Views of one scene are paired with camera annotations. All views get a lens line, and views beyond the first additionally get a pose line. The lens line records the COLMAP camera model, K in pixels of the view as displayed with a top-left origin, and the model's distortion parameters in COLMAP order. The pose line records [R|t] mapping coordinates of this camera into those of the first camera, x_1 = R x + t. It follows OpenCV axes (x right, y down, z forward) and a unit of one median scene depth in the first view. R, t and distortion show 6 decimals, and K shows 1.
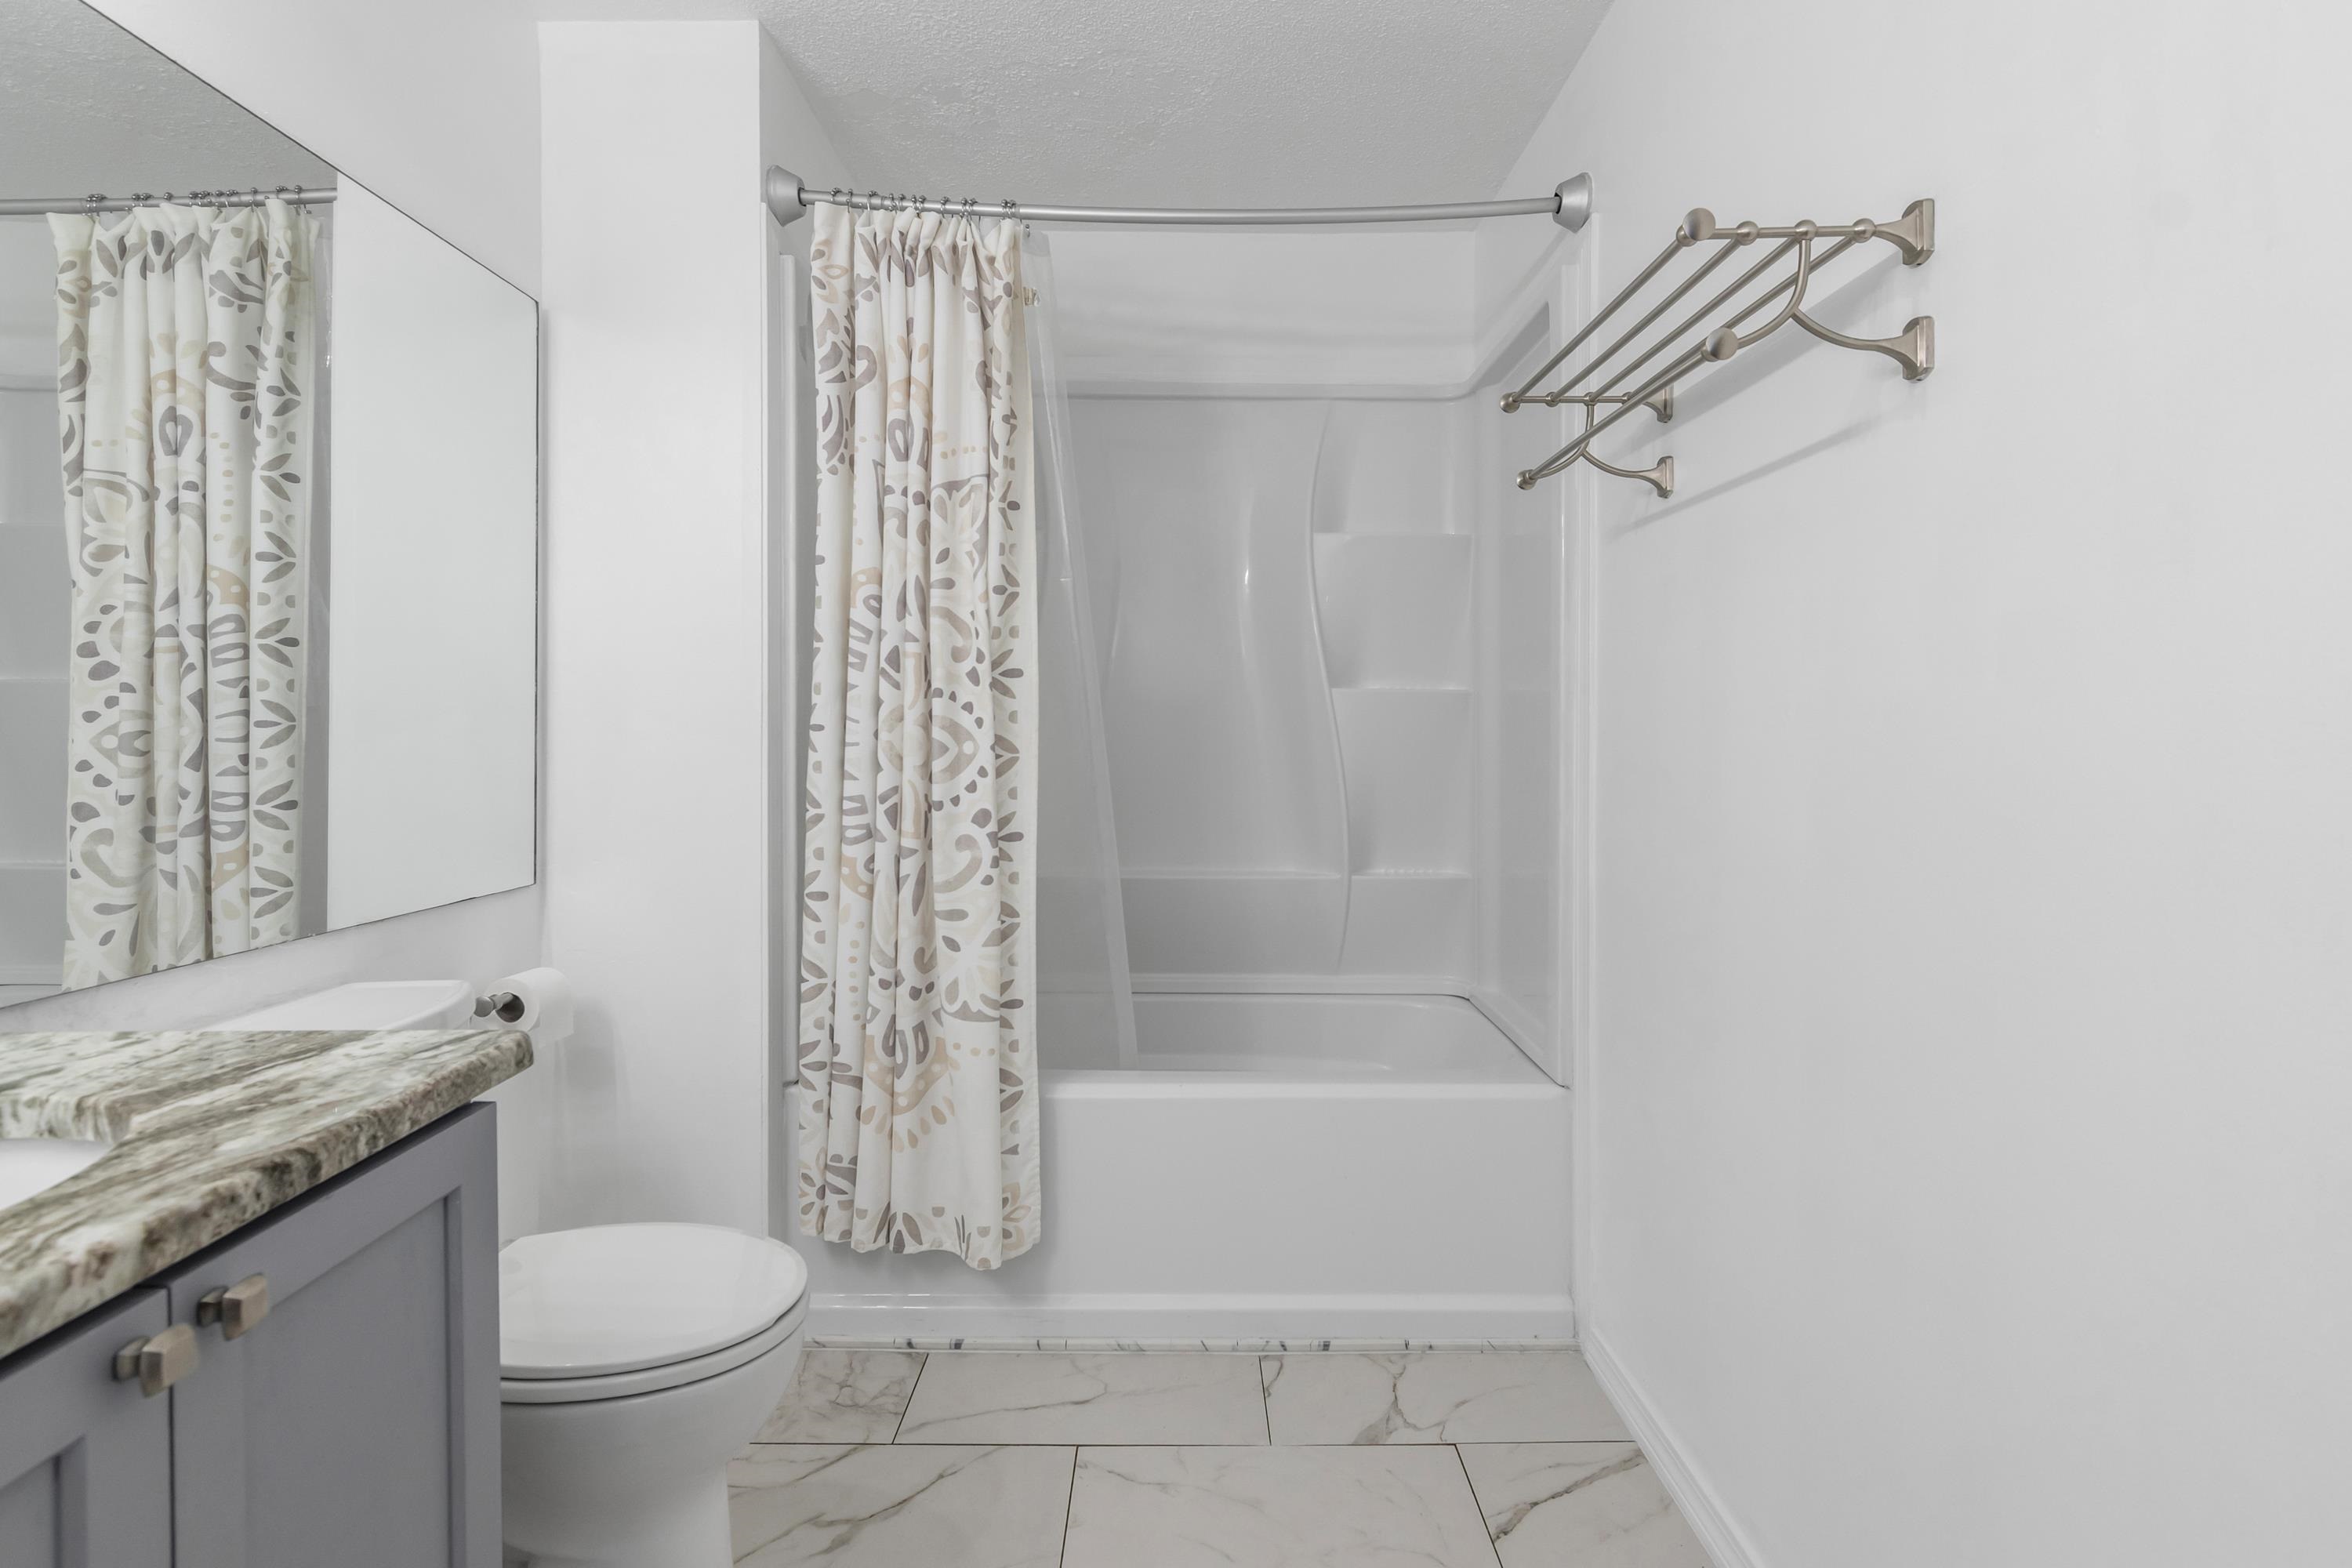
lens RADIAL K [[1156.9, 0, 1165.5], [0, 1156.9, 766.3], [0, 0, 1]] dist [-0.001080, 0.000729]
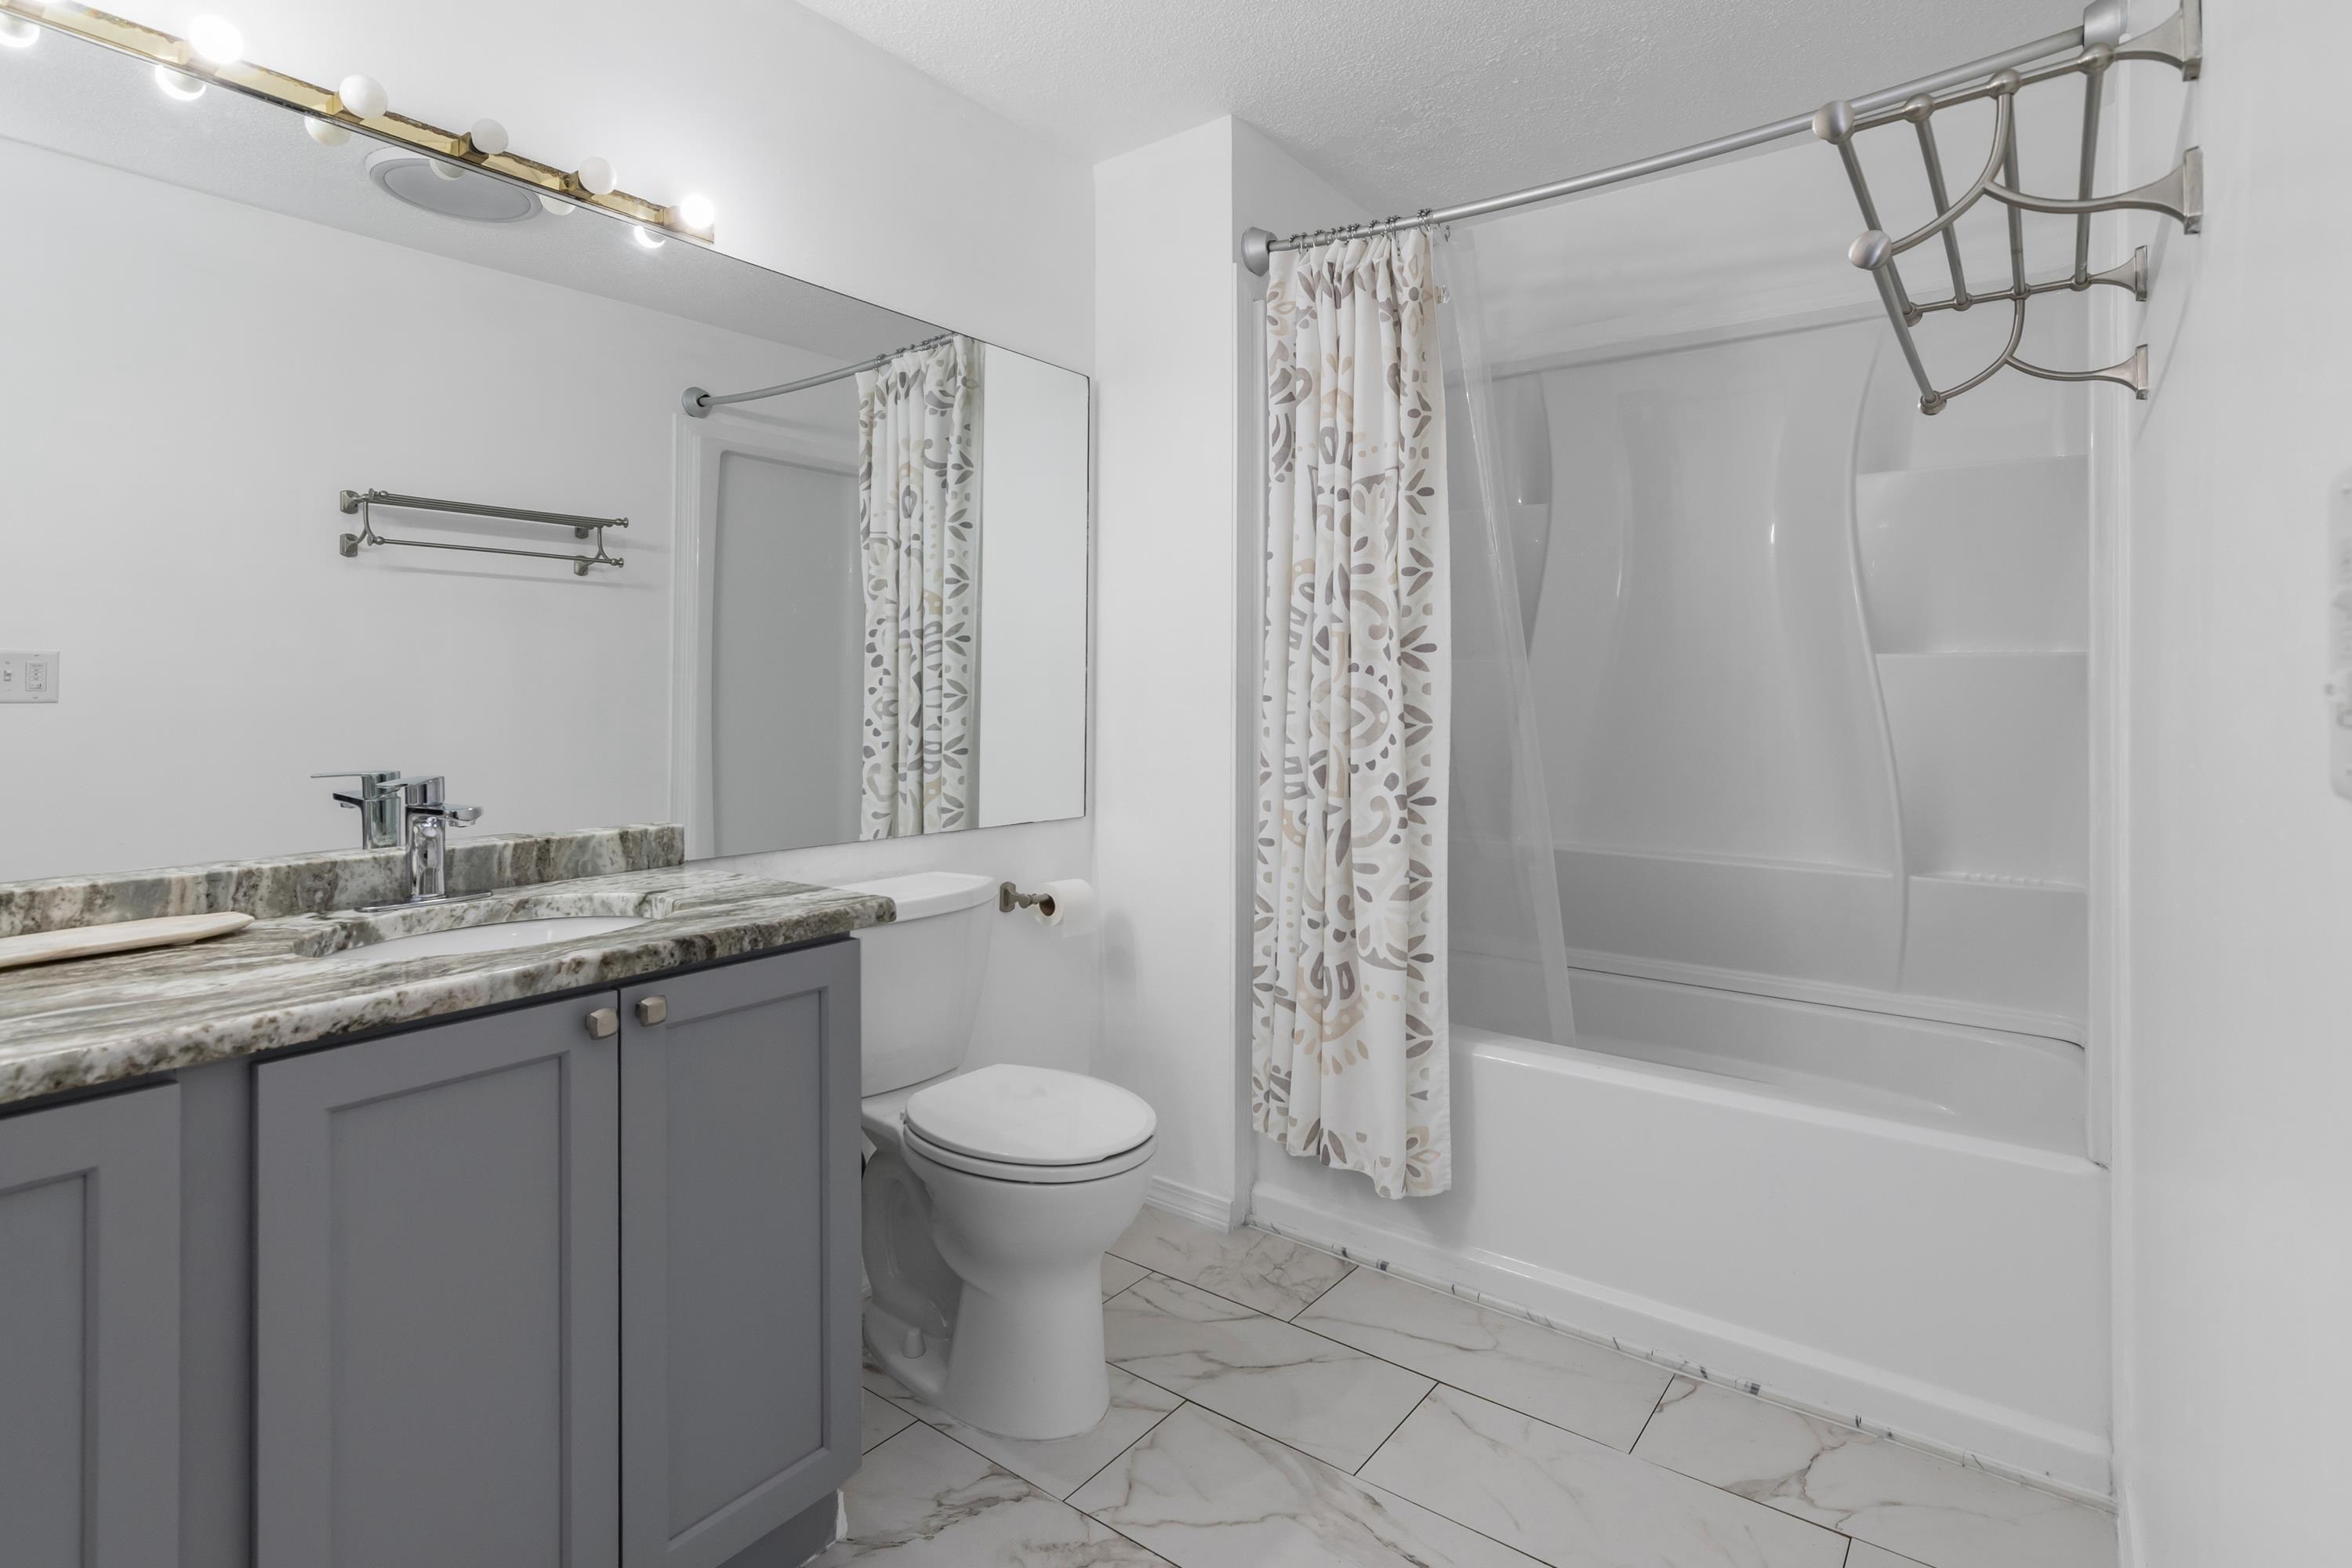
lens RADIAL K [[1148.3, 0, 1170.4], [0, 1148.3, 728.4], [0, 0, 1]] dist [-0.001201, -0.000056]
pose [[0.798811, 0.017185, -0.601337, 0.321172], [-0.022546, 0.999745, -0.001380, 0.000791], [0.601160, 0.014661, 0.798994, 0.010458]]
